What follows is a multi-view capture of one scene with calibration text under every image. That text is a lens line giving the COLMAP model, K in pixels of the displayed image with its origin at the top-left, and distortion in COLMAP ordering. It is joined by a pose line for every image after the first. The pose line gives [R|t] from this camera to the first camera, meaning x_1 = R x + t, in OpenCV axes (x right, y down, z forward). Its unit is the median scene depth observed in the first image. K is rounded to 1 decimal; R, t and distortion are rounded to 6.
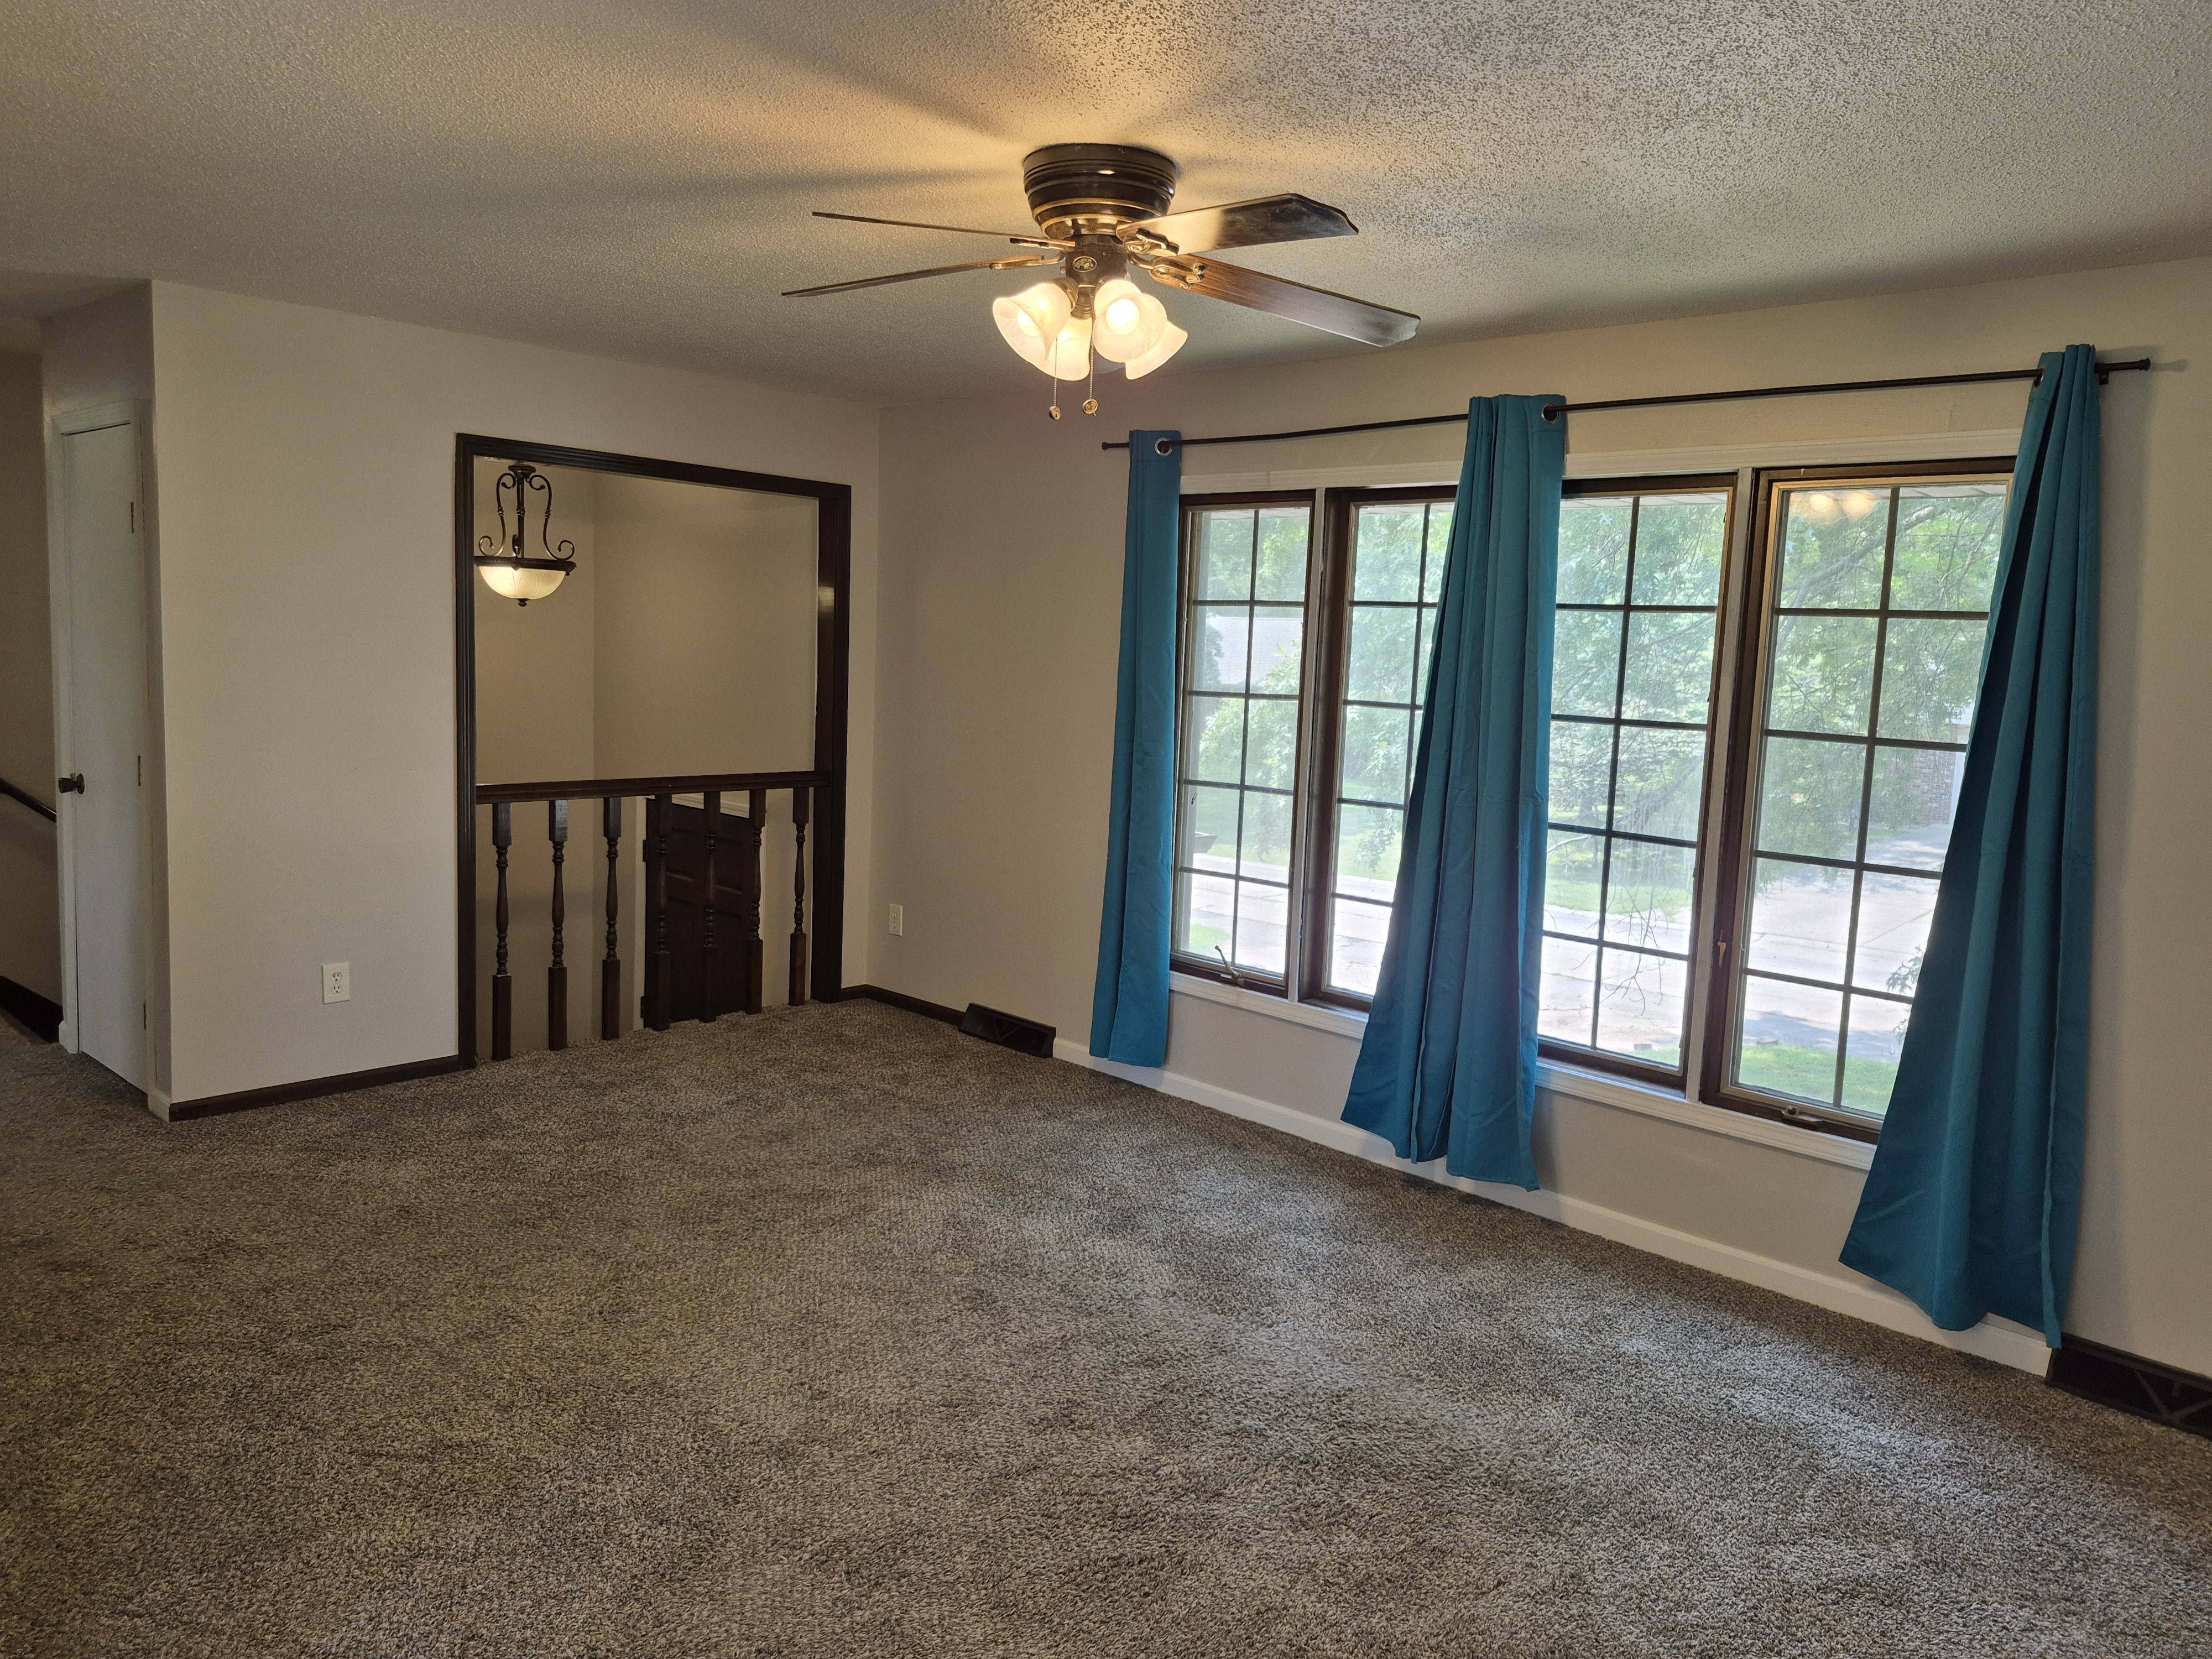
lens RADIAL K [[1560.0, 0, 1065.8], [0, 1560.0, 786.7], [0, 0, 1]] dist [0.040144, -0.048975]
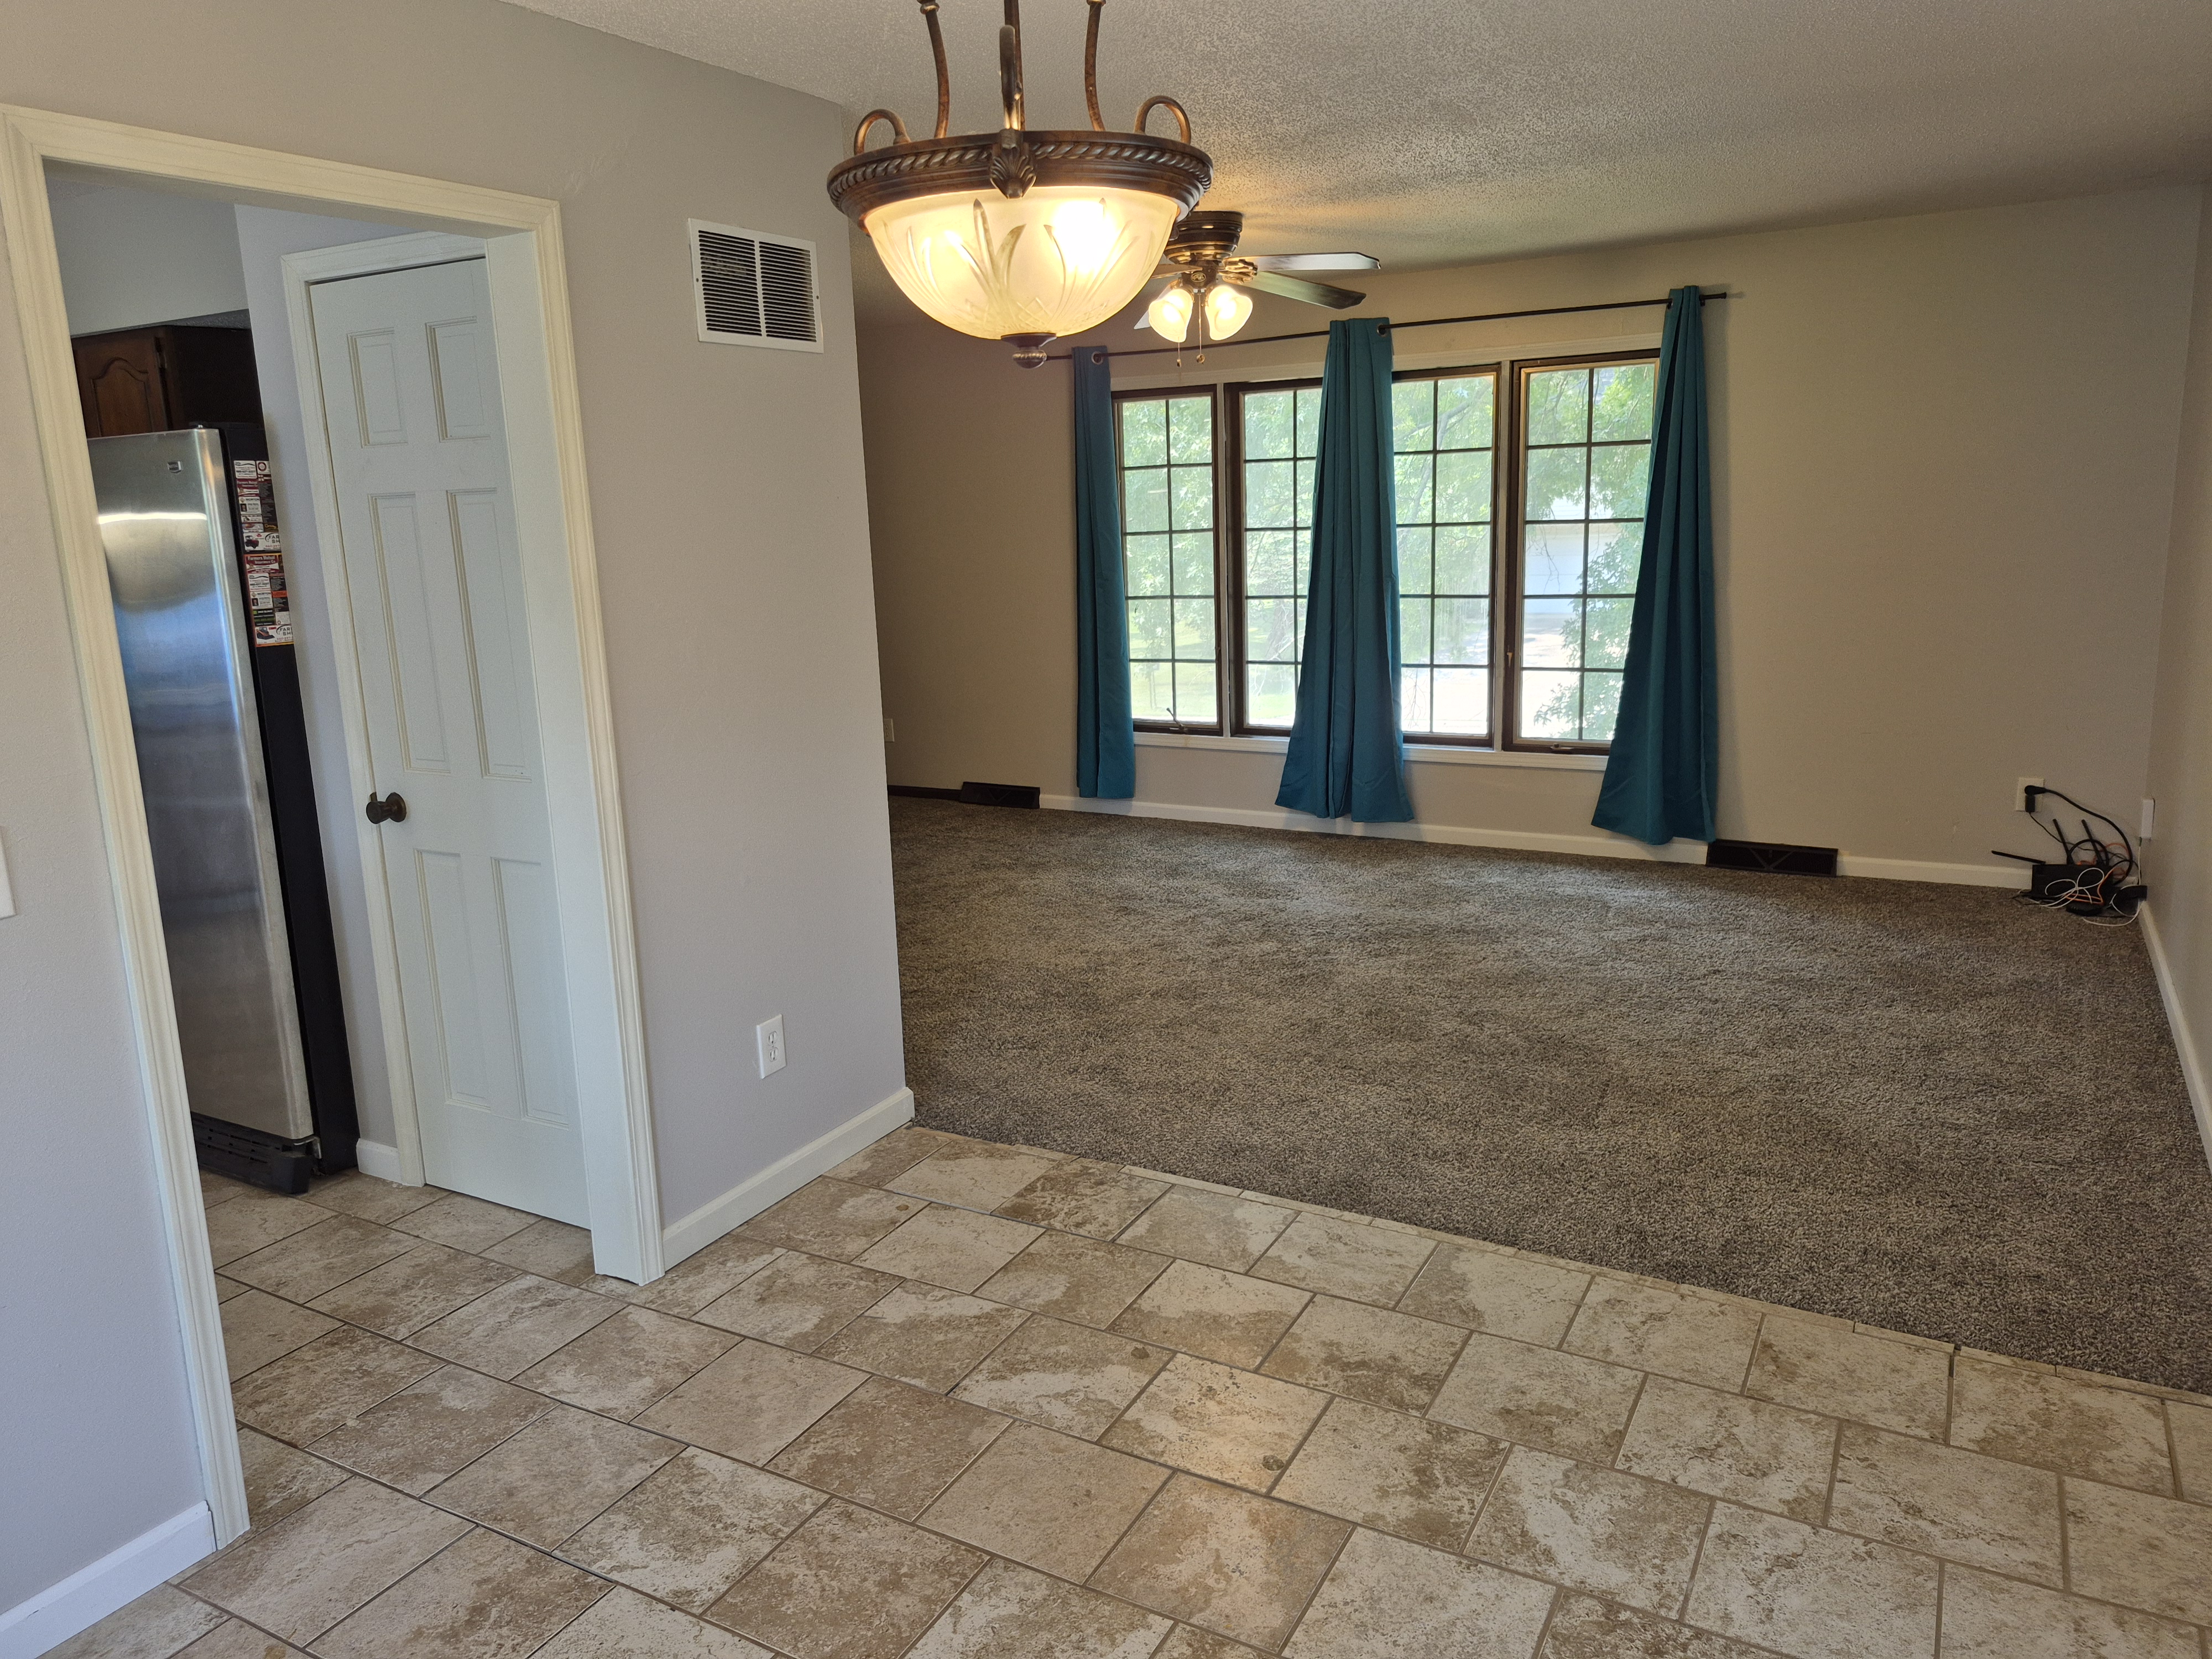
lens RADIAL K [[1560.0, 0, 1073.9], [0, 1560.0, 785.2], [0, 0, 1]] dist [0.040144, -0.048975]
pose [[0.966911, -0.120295, 0.224971, -0.394395], [0.100993, 0.990297, 0.095462, 0.032471], [-0.234272, -0.069583, 0.969678, -0.476523]]
